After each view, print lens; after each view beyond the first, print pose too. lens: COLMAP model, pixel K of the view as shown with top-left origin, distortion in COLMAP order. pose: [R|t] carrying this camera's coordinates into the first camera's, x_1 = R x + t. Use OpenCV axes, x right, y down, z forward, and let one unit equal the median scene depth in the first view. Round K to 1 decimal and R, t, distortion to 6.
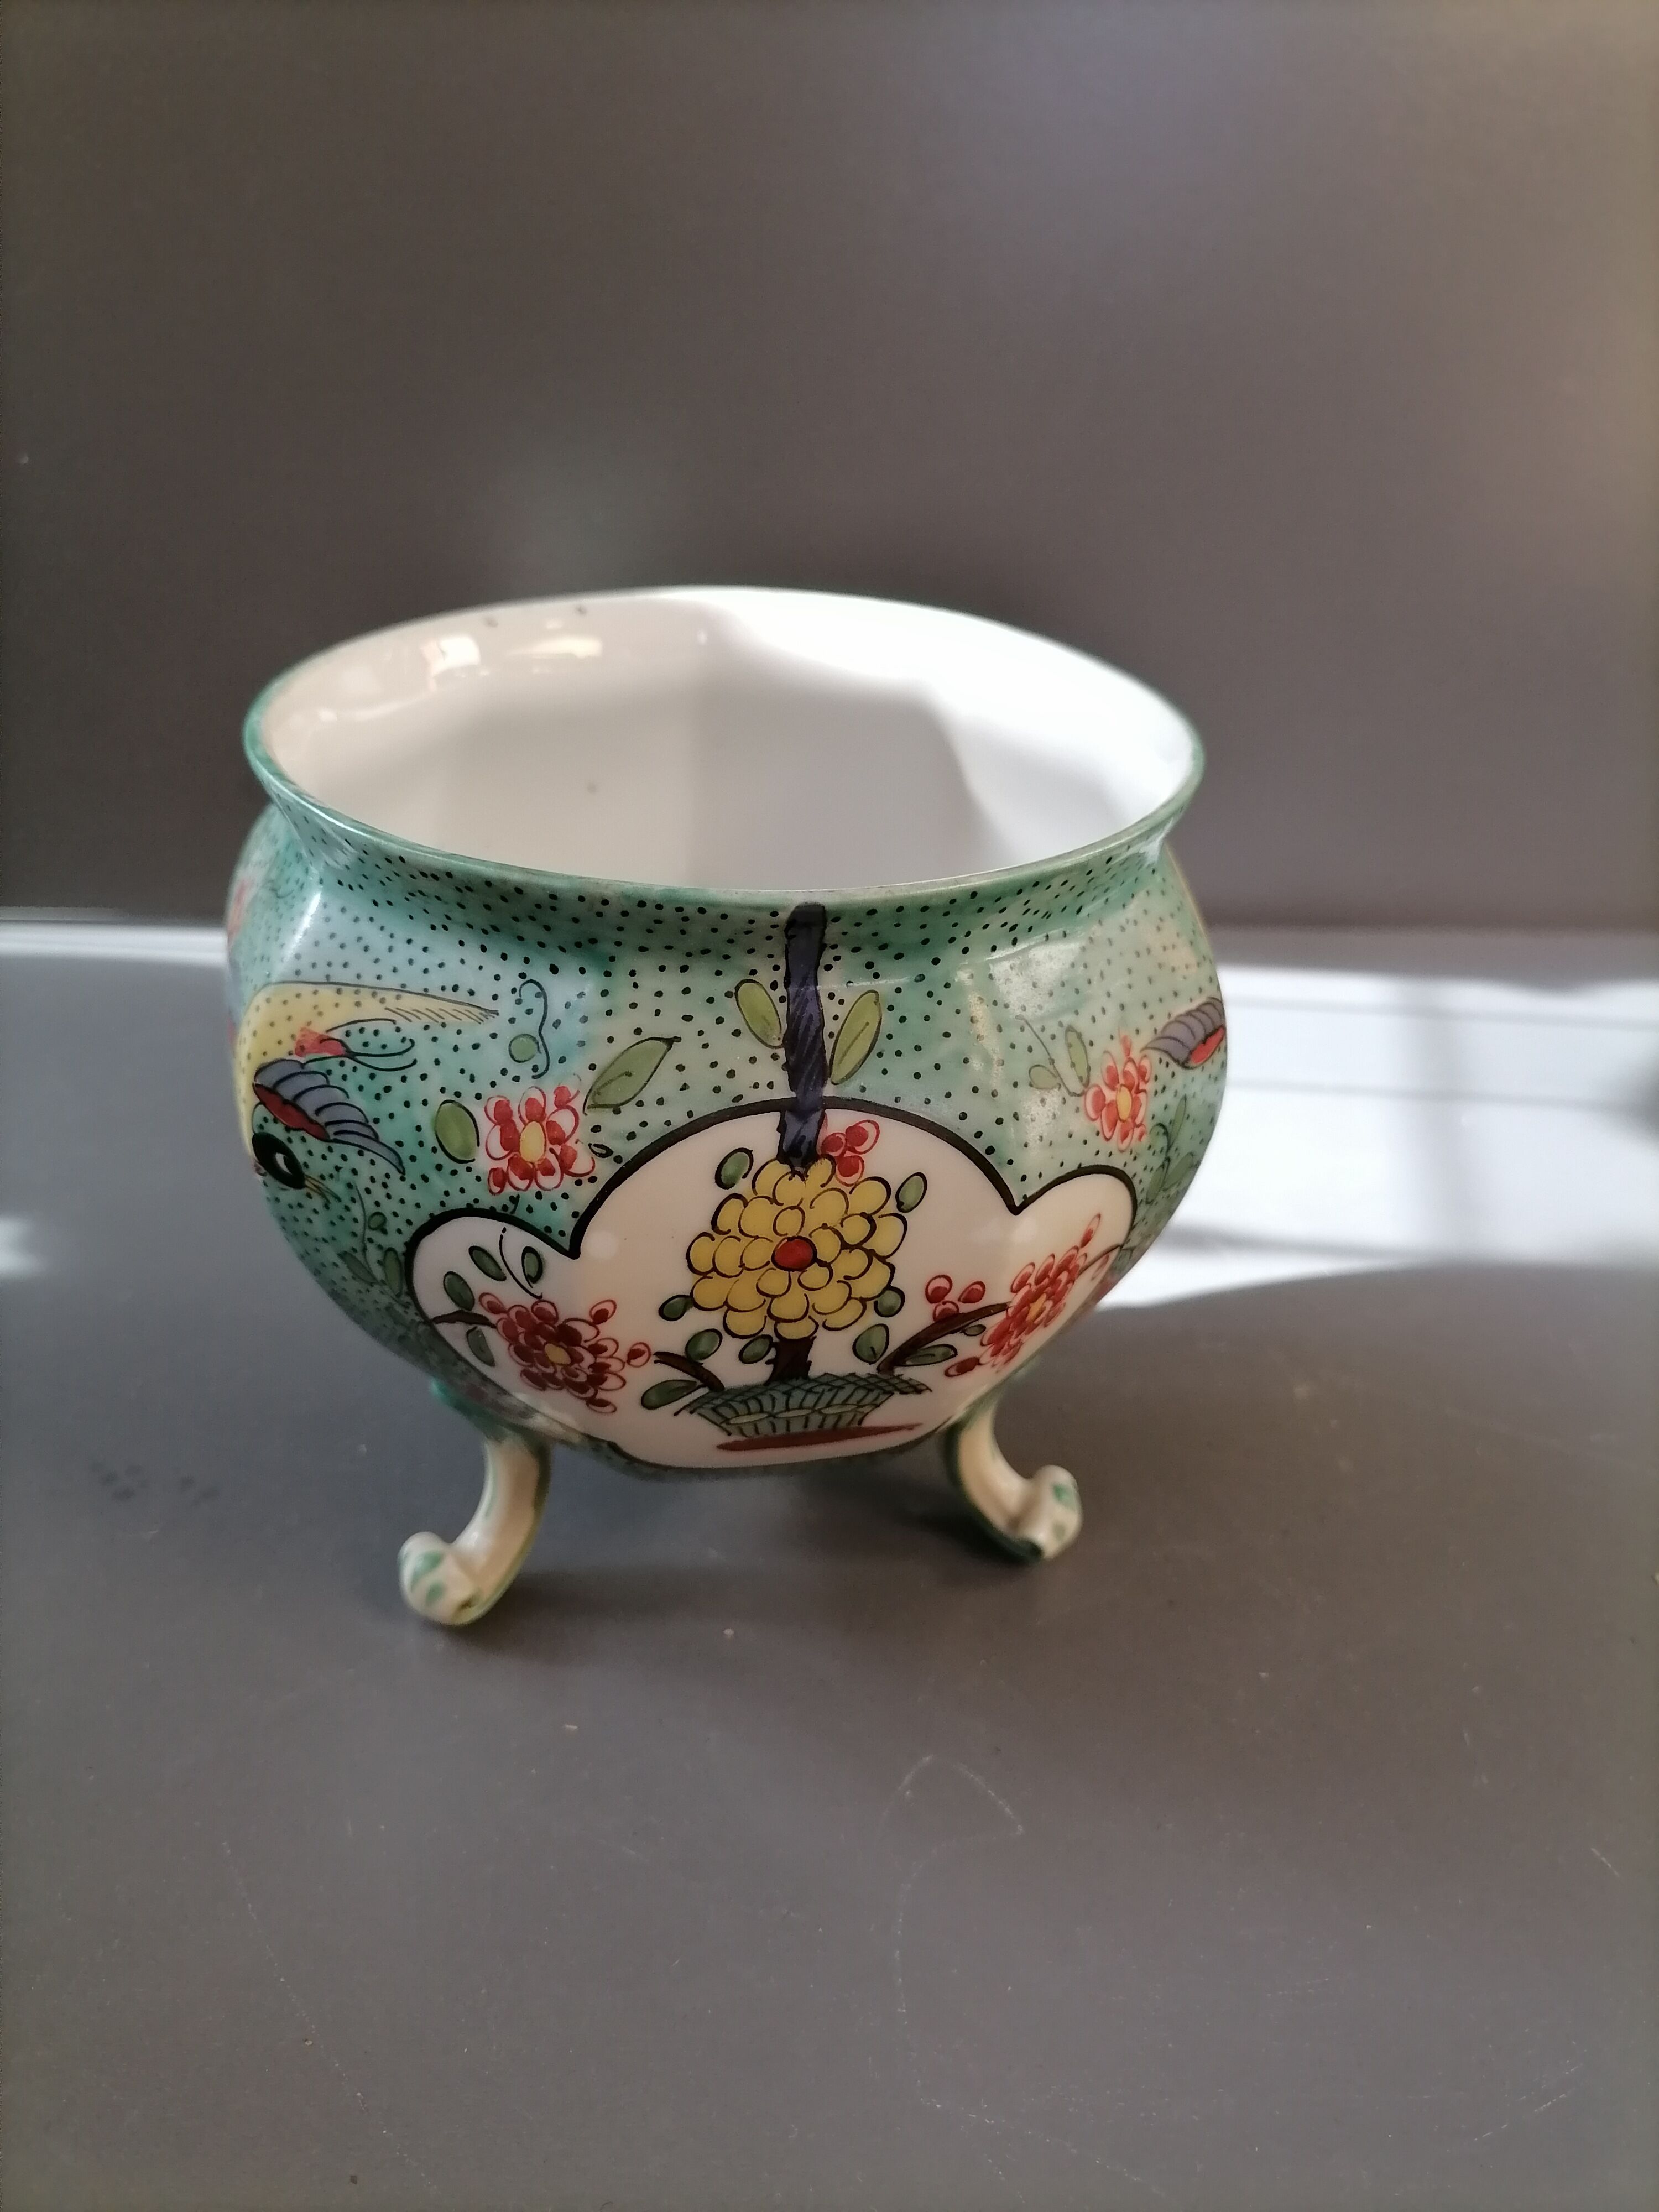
lens RADIAL K [[1689.4, 0, 798.3], [0, 1689.4, 1096.0], [0, 0, 1]] dist [0.009062, 0.007436]
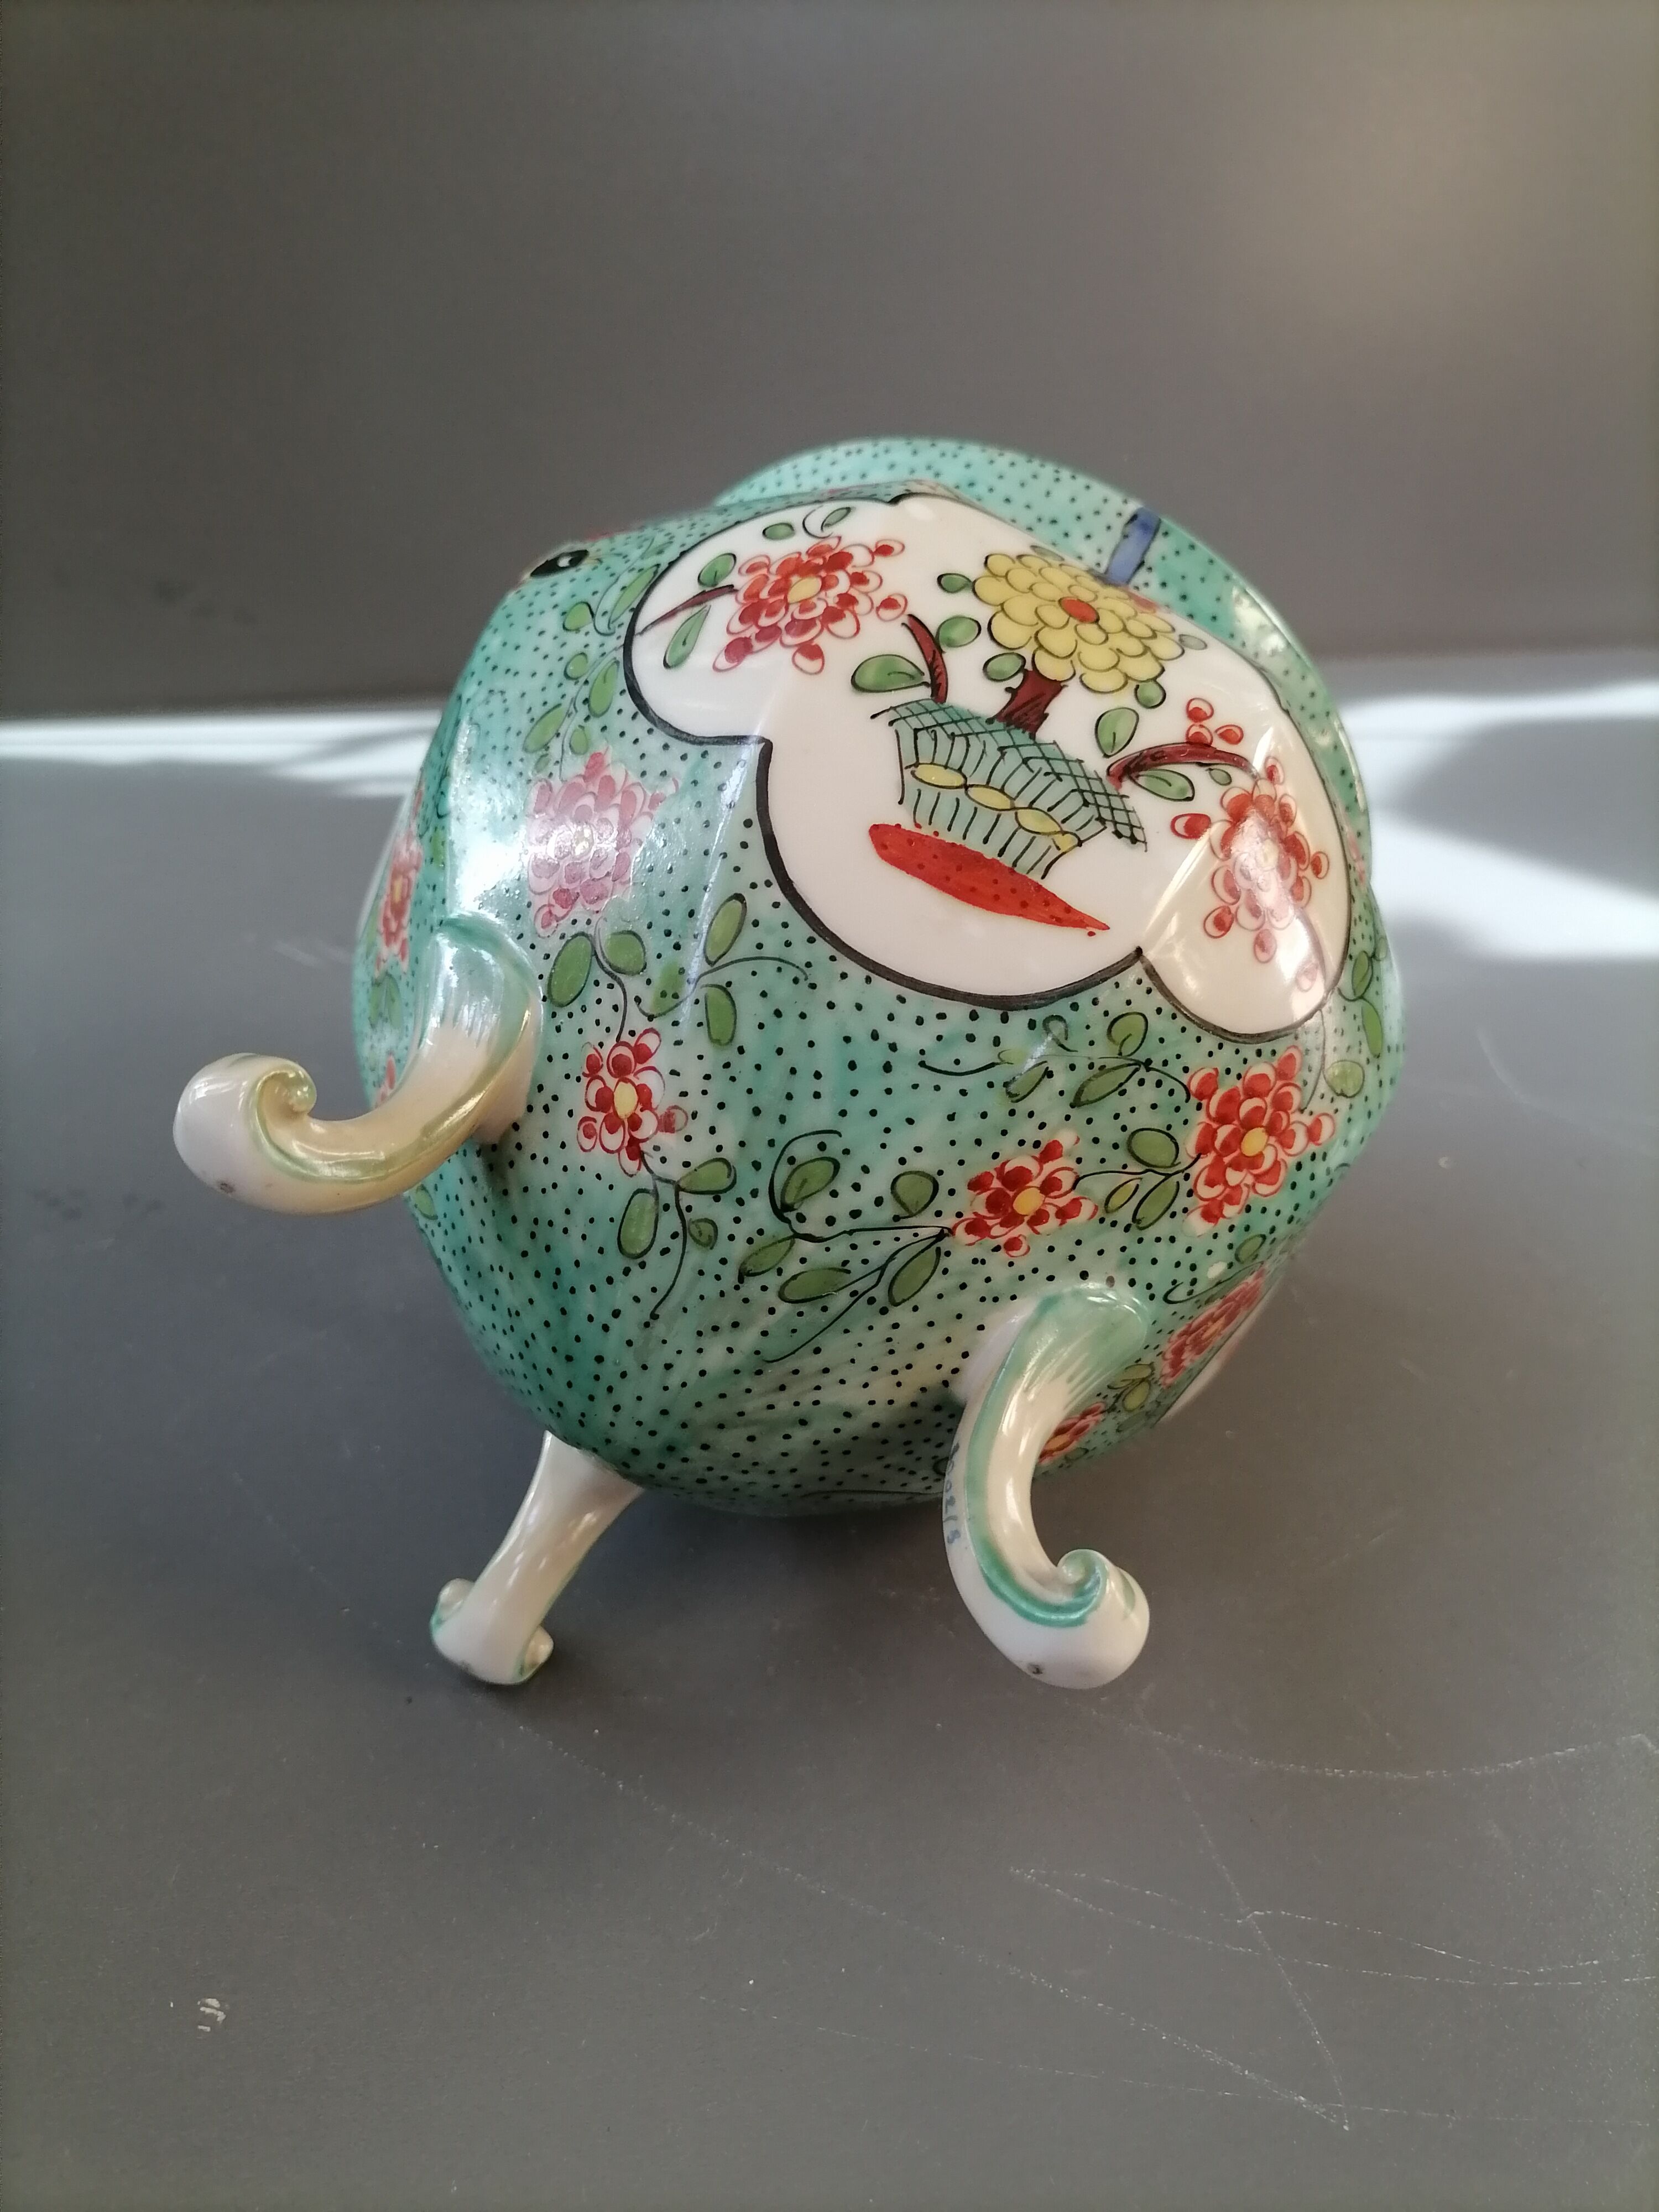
lens RADIAL K [[1689.4, 0, 798.3], [0, 1689.4, 1096.0], [0, 0, 1]] dist [0.009062, 0.007436]
pose [[0.916450, 0.384663, -0.110246, 0.065761], [-0.220380, 0.255233, -0.941429, 1.139230], [-0.333995, 0.887068, 0.318681, 0.987405]]
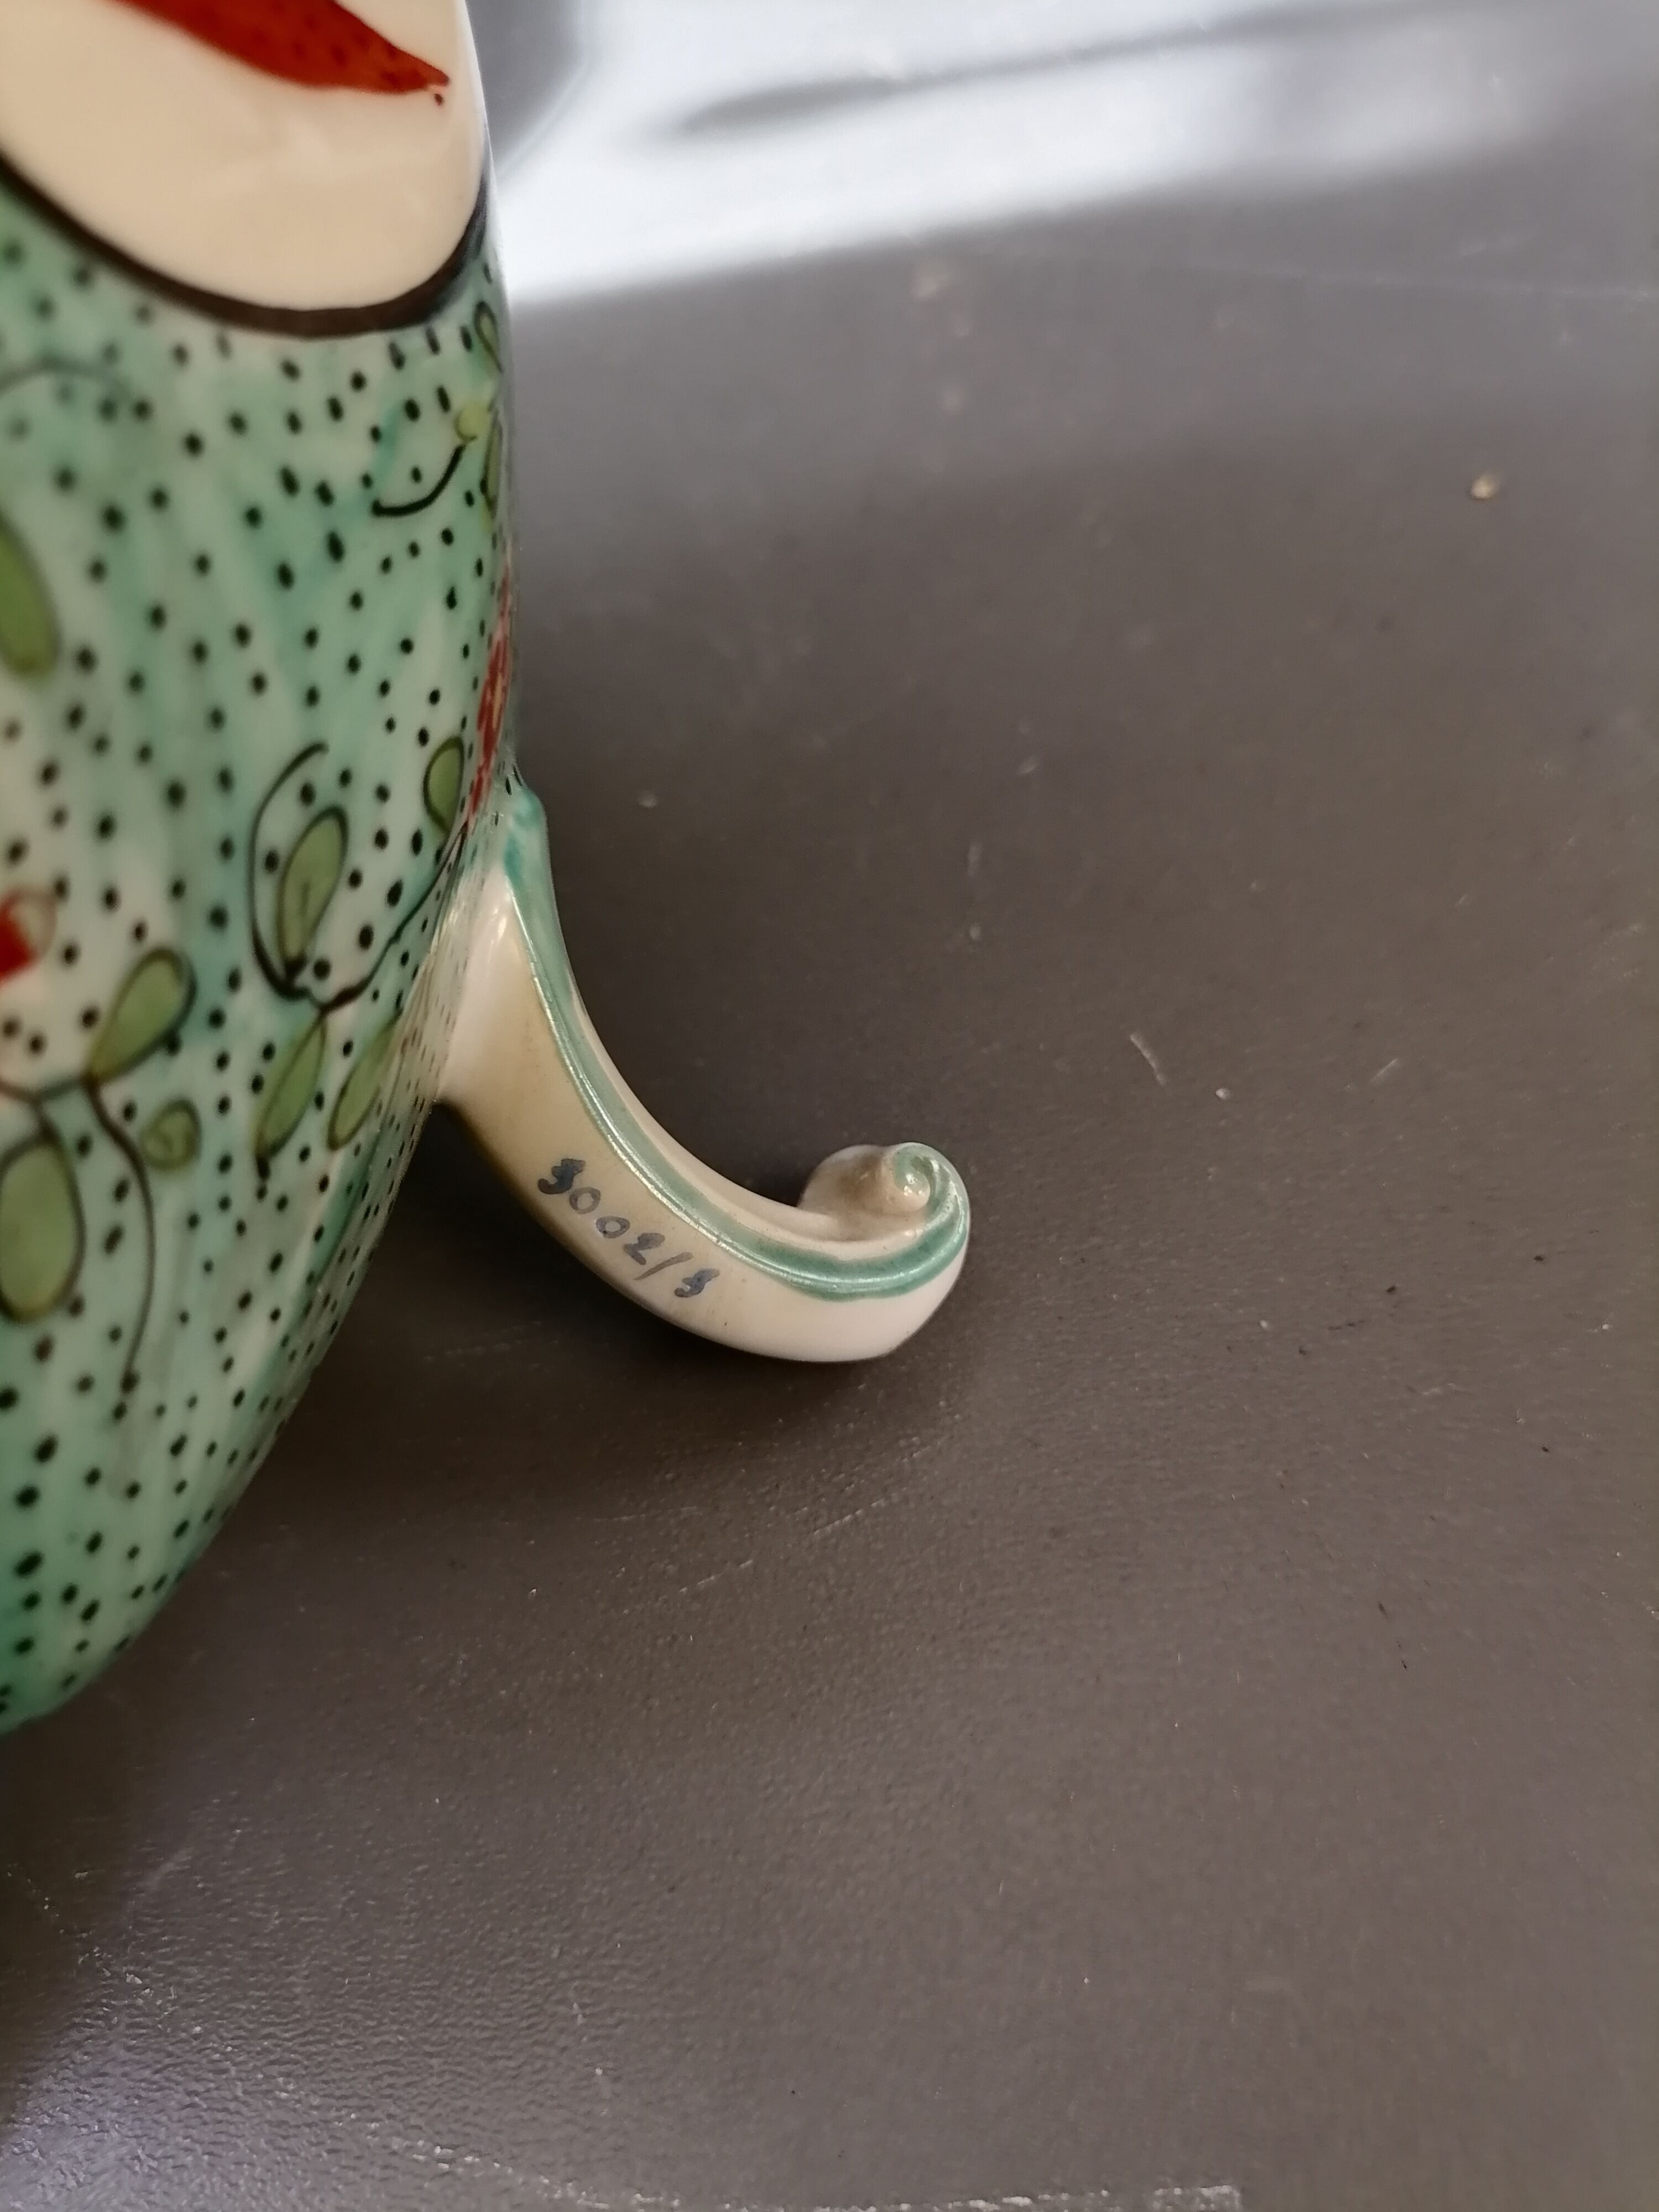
lens RADIAL K [[1836.4, 0, 808.6], [0, 1836.4, 1150.2], [0, 0, 1]] dist [-0.045122, -0.005682]
pose [[0.493858, -0.255956, 0.831018, -0.312609], [0.842103, 0.378974, -0.383720, 0.570015], [-0.216719, 0.889306, 0.402700, 1.178750]]
